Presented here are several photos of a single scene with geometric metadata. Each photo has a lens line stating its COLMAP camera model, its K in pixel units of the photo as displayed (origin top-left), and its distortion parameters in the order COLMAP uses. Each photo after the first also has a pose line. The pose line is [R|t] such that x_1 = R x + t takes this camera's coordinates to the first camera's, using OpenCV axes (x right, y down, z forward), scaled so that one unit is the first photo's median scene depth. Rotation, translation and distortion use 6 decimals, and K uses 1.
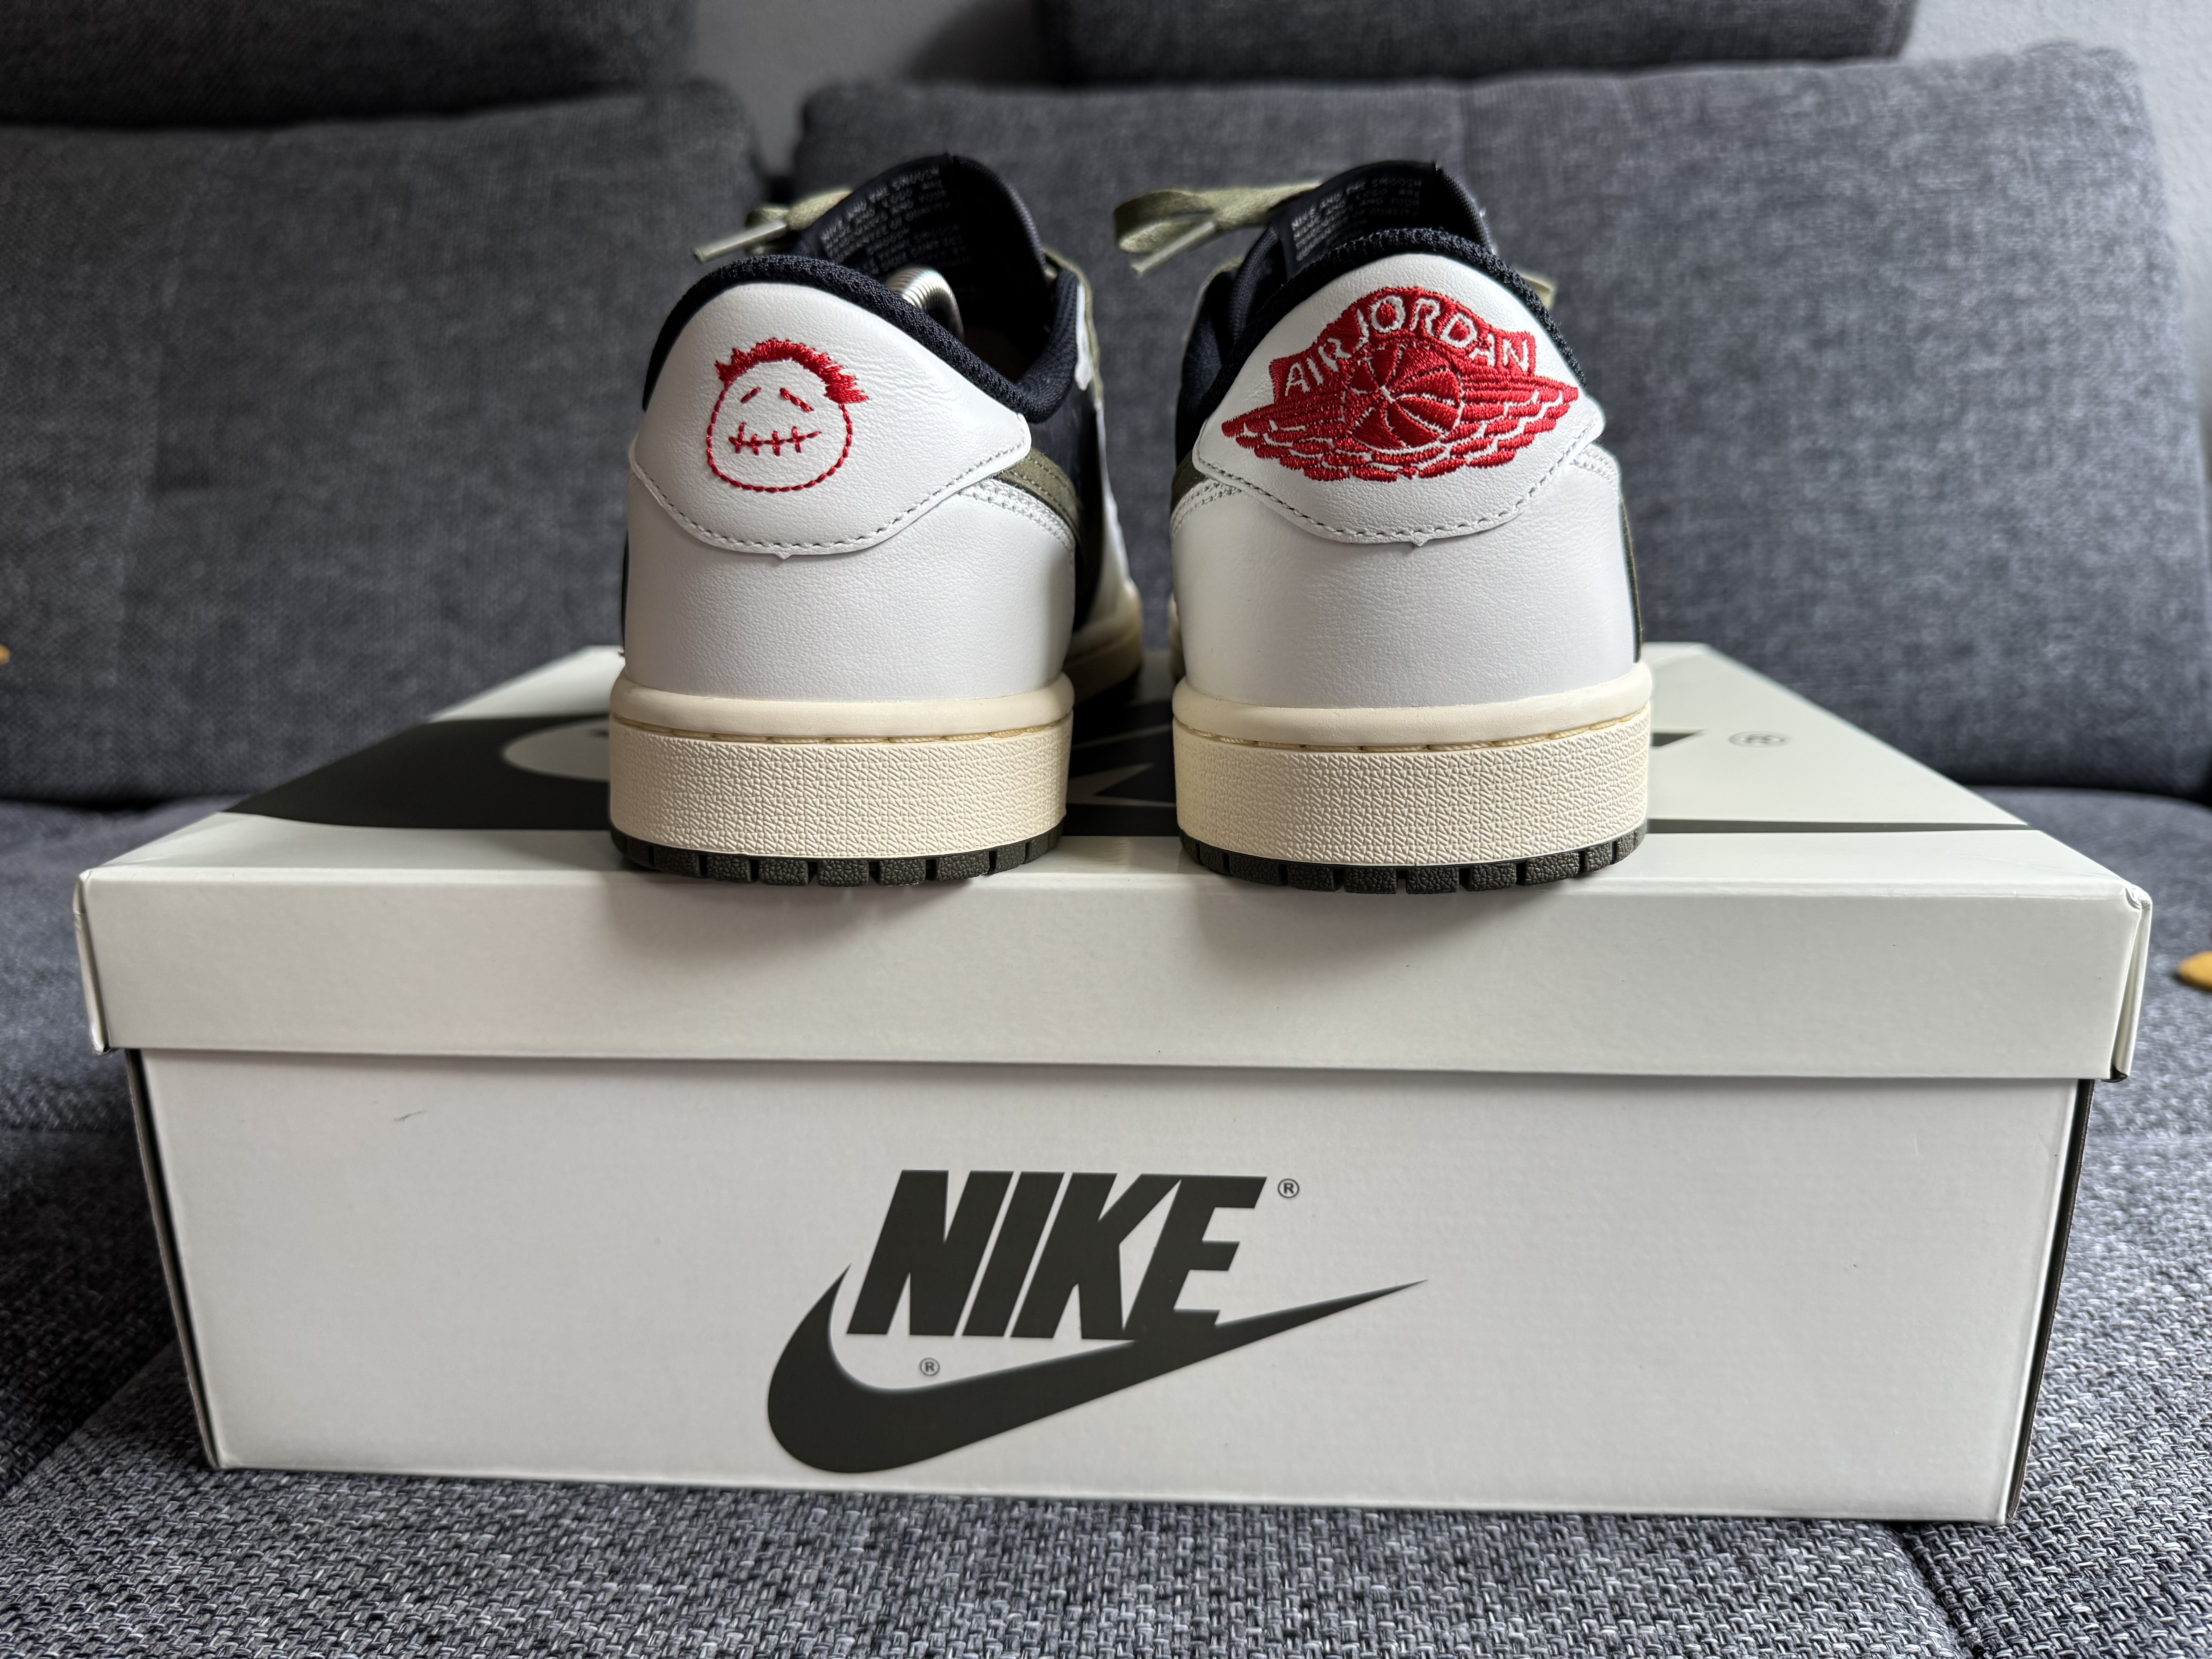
lens RADIAL K [[1586.9, 0, 1087.1], [0, 1586.9, 811.6], [0, 0, 1]] dist [-0.033695, 0.003702]
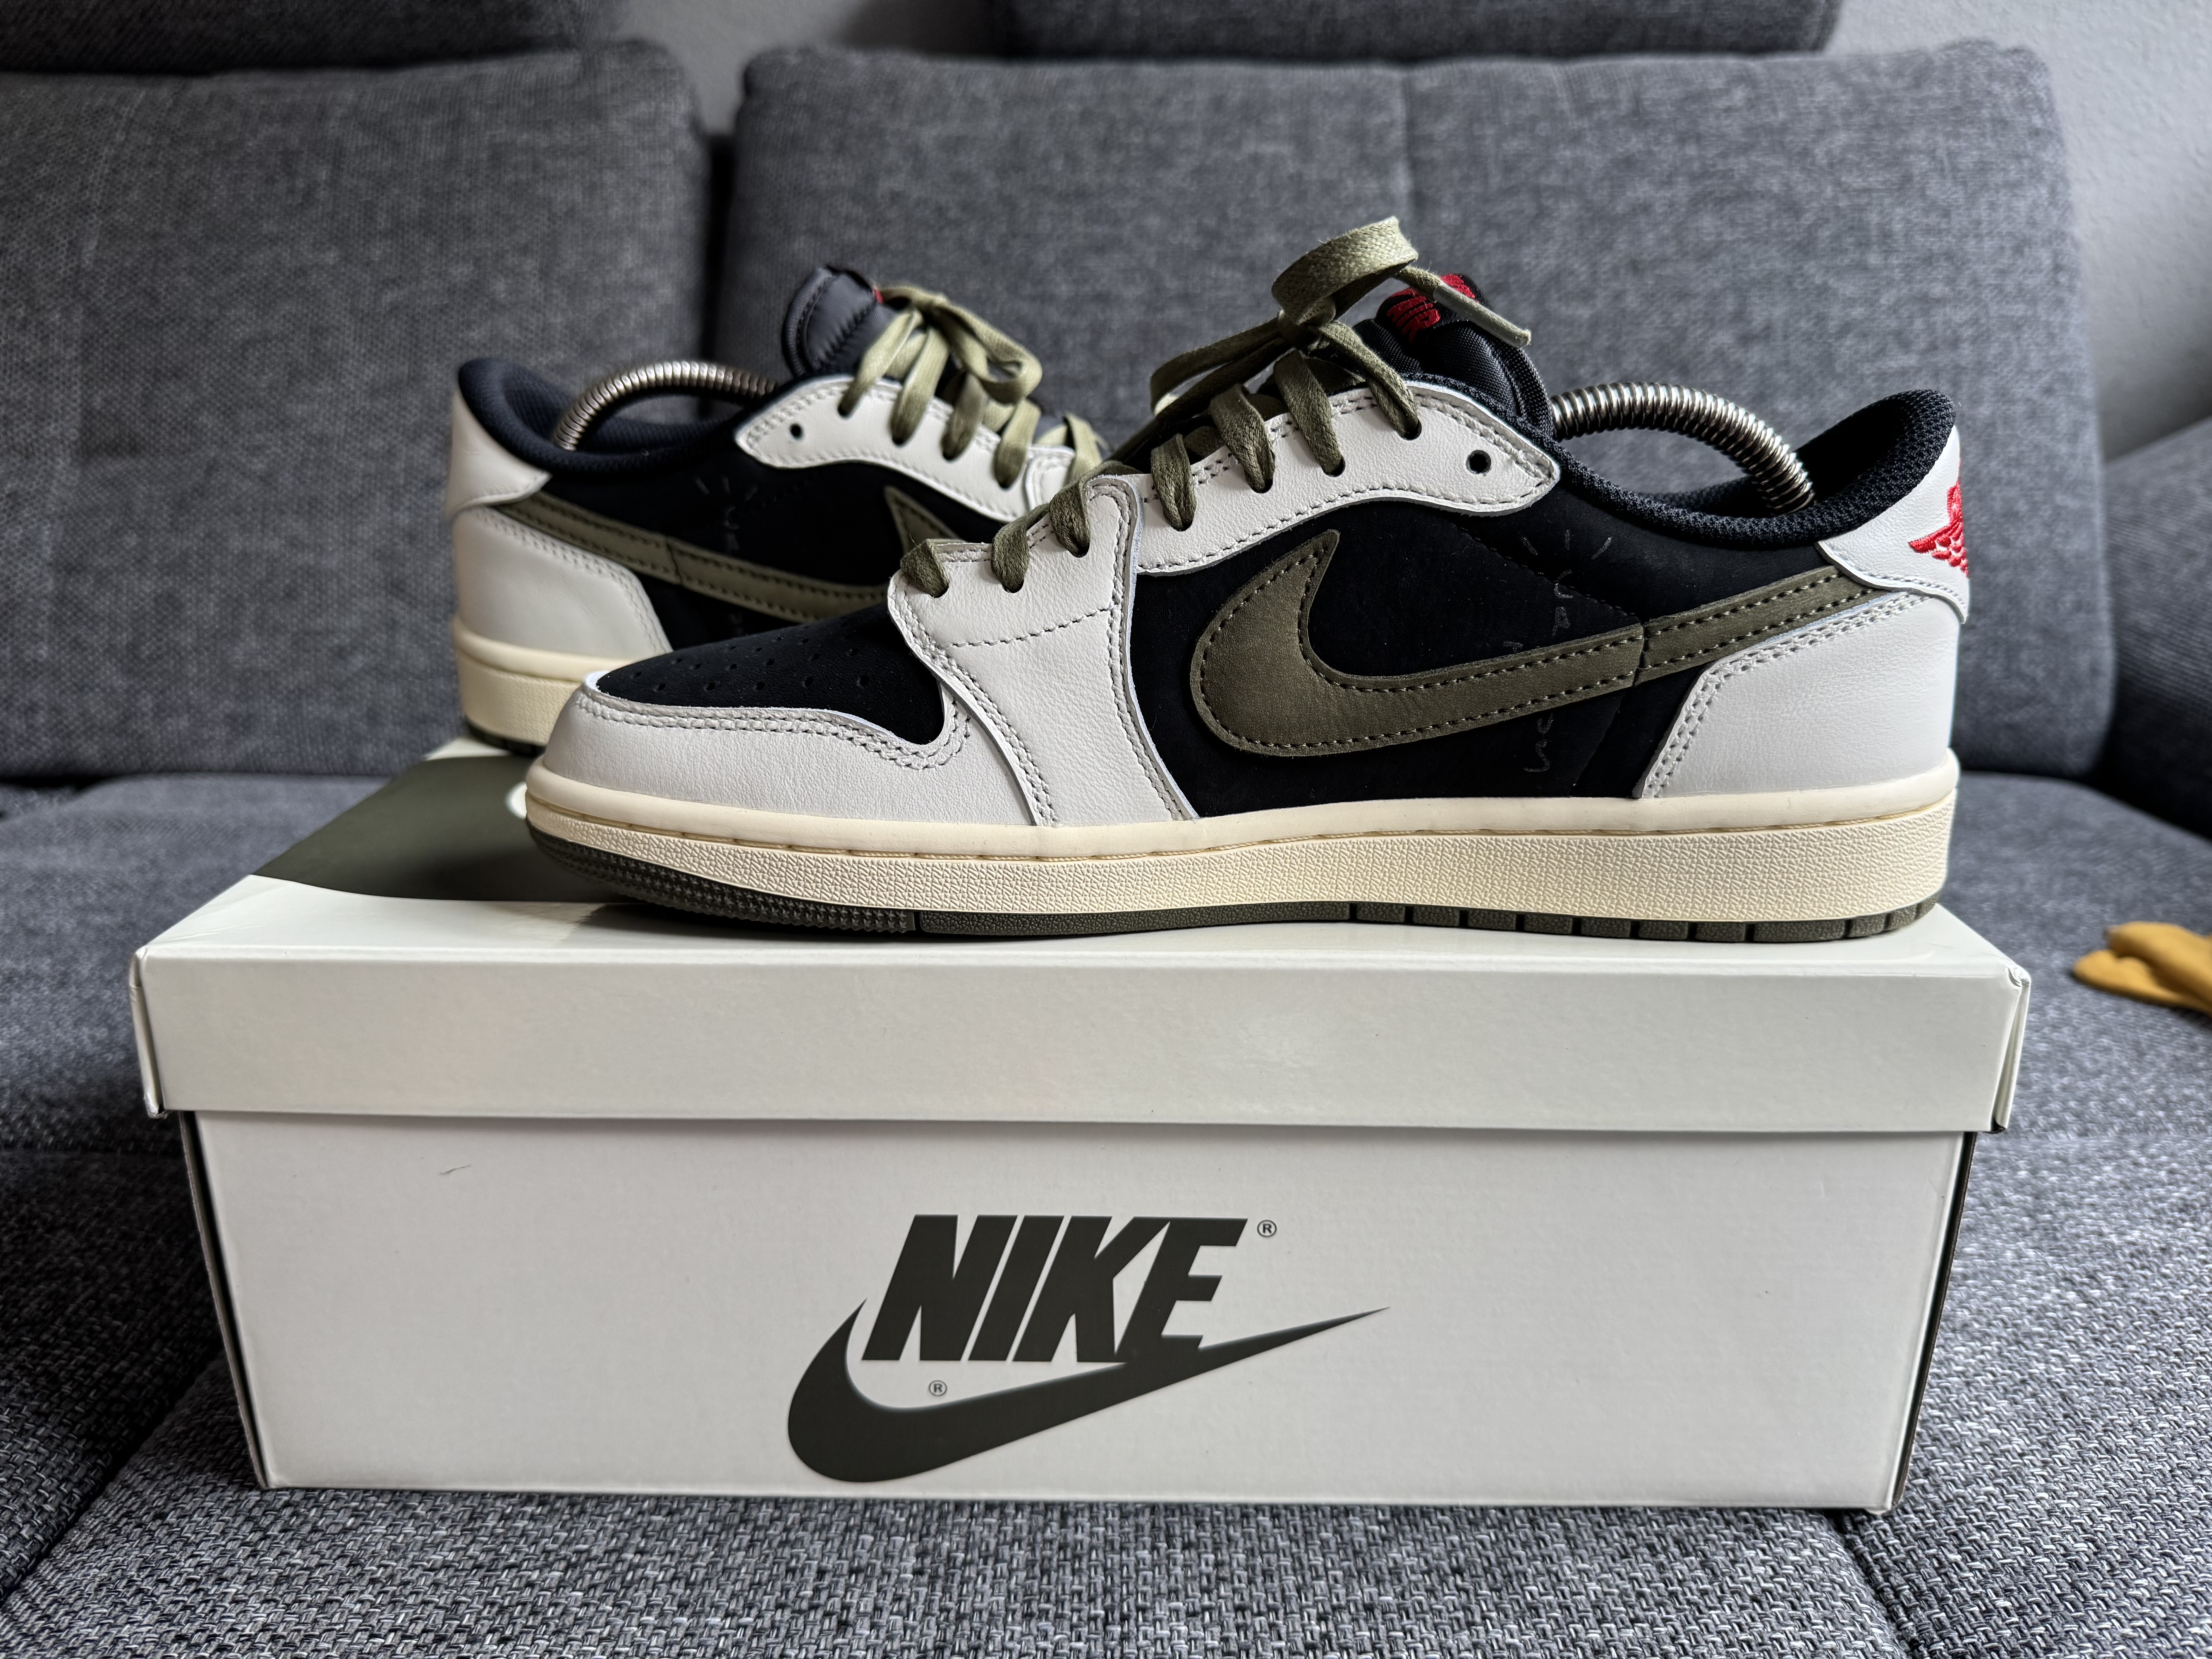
lens RADIAL K [[1586.9, 0, 1083.1], [0, 1586.9, 800.9], [0, 0, 1]] dist [-0.033695, 0.003702]
pose [[0.998203, -0.000547, 0.059923, -0.031752], [-0.002215, 0.998938, 0.046016, -0.039988], [-0.059885, -0.046066, 0.997142, -0.021190]]
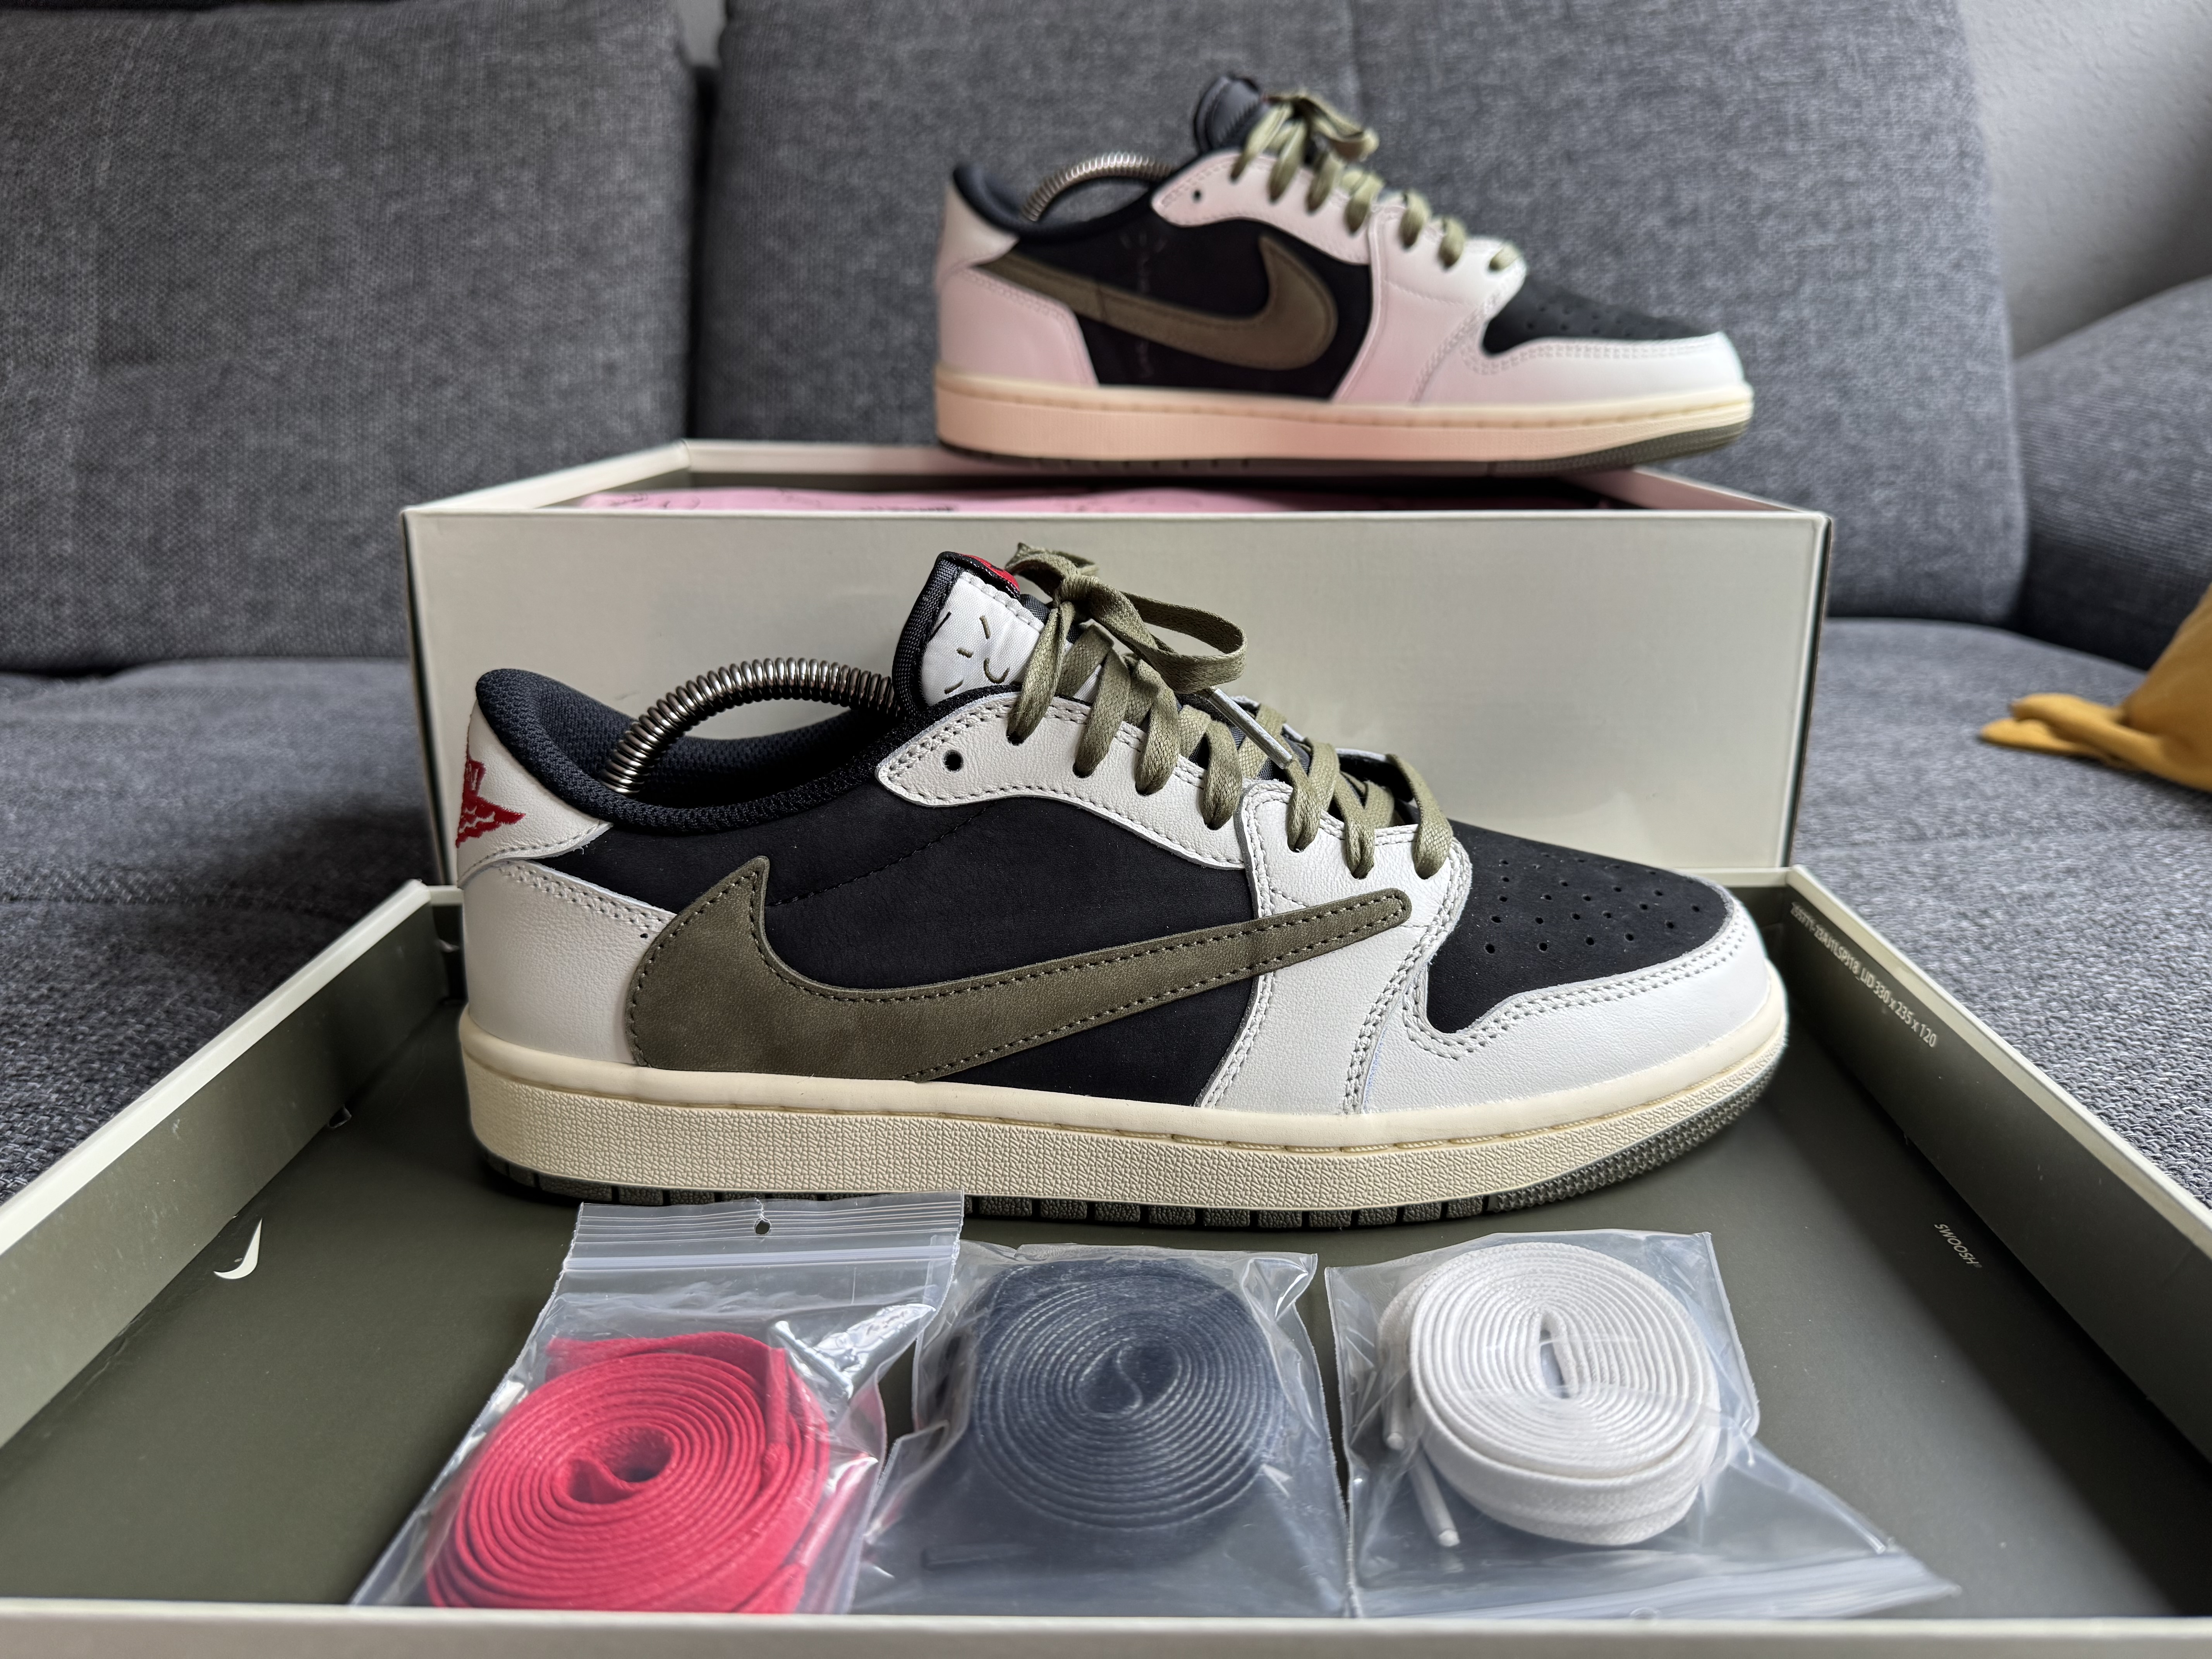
lens RADIAL K [[1586.9, 0, 1083.1], [0, 1586.9, 814.0], [0, 0, 1]] dist [-0.033695, 0.003702]
pose [[0.996489, -0.025084, 0.079878, -0.047436], [0.021966, 0.998971, 0.039675, 0.065172], [-0.080791, -0.037781, 0.996015, -0.083822]]
